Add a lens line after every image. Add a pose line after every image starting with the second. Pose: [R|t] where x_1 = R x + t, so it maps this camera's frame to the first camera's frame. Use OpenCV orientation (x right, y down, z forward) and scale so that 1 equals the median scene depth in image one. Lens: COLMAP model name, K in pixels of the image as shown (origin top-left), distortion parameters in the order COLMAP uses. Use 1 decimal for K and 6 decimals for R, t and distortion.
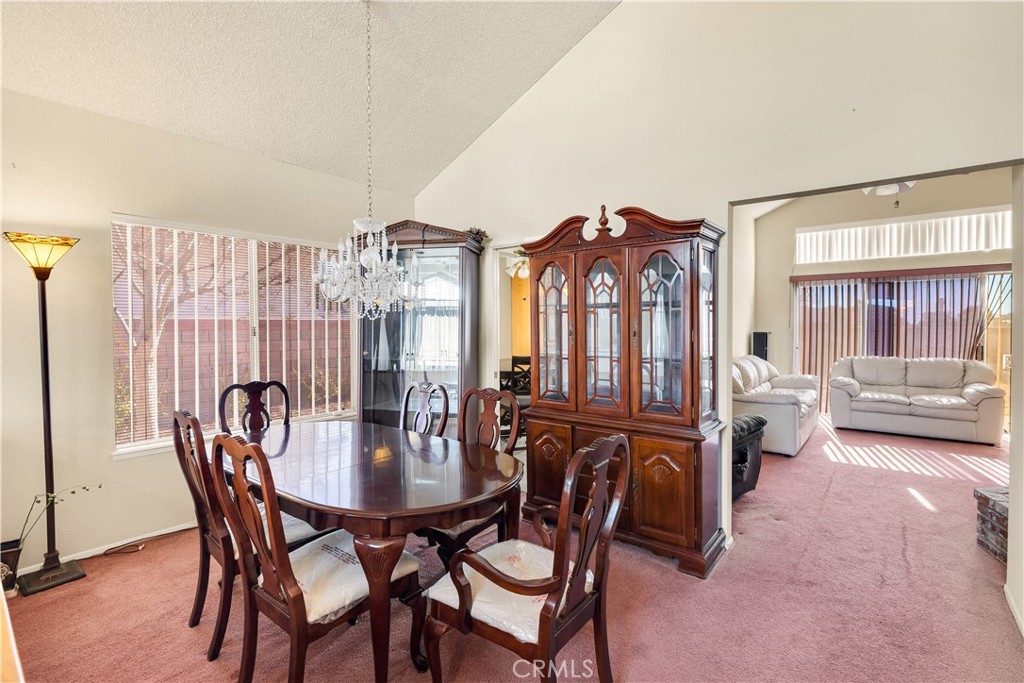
lens RADIAL K [[480.6, 0, 522.4], [0, 480.6, 328.4], [0, 0, 1]] dist [0.001113, 0.000555]
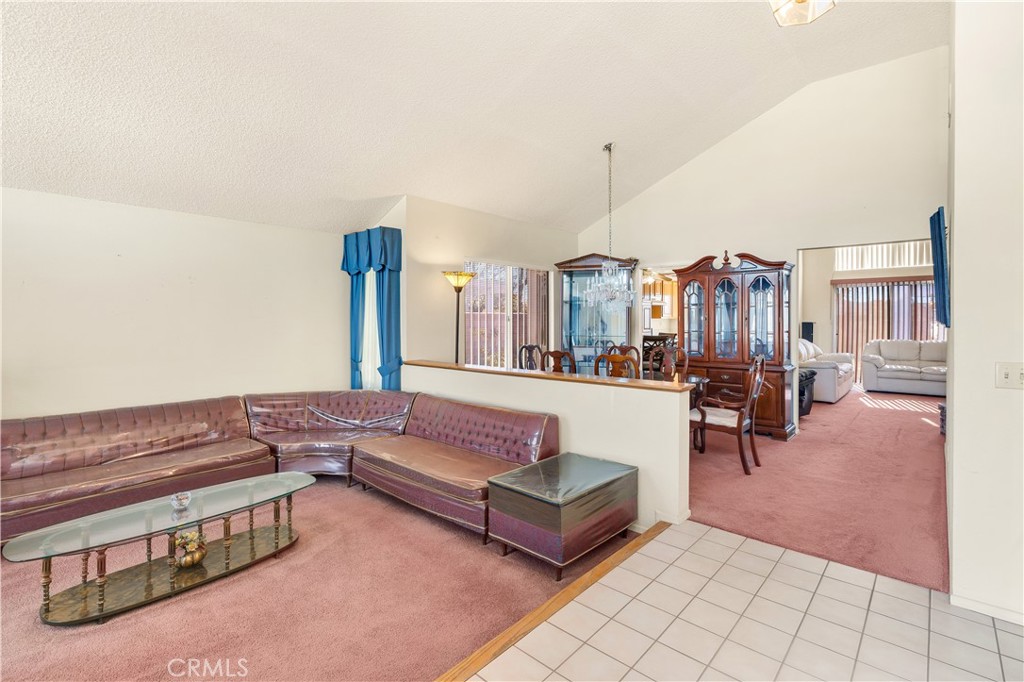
lens RADIAL K [[481.6, 0, 509.0], [0, 481.6, 318.4], [0, 0, 1]] dist [0.000454, 0.000043]
pose [[0.996732, 0.001137, -0.080767, -0.487597], [-0.002044, 0.999936, -0.011140, 0.029256], [0.080750, 0.011269, 0.996671, -0.872677]]
